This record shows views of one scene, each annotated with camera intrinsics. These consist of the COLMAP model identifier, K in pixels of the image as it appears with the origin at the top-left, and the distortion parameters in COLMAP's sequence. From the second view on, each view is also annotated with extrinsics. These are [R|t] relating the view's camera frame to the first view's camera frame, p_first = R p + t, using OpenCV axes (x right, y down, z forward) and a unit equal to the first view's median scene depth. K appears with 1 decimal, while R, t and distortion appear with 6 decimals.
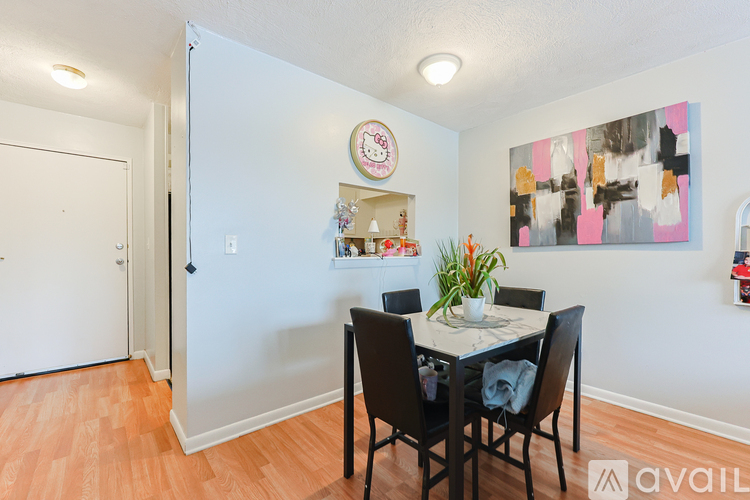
lens RADIAL K [[316.0, 0, 375.0], [0, 316.0, 250.0], [0, 0, 1]] dist [-0.001697, -0.000261]
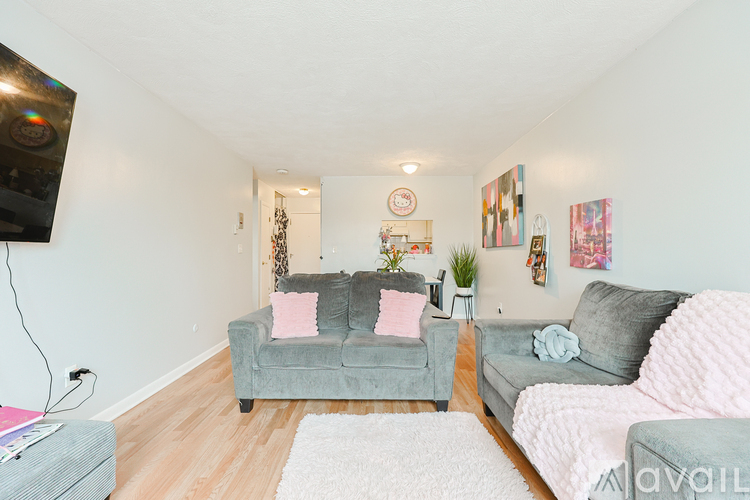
lens RADIAL K [[316.0, 0, 375.0], [0, 316.0, 250.0], [0, 0, 1]] dist [-0.001697, -0.000261]
pose [[0.756945, -0.008132, -0.653428, 1.198586], [0.007066, 0.999966, -0.004259, 0.005487], [0.653440, -0.001393, 0.756977, -0.668312]]
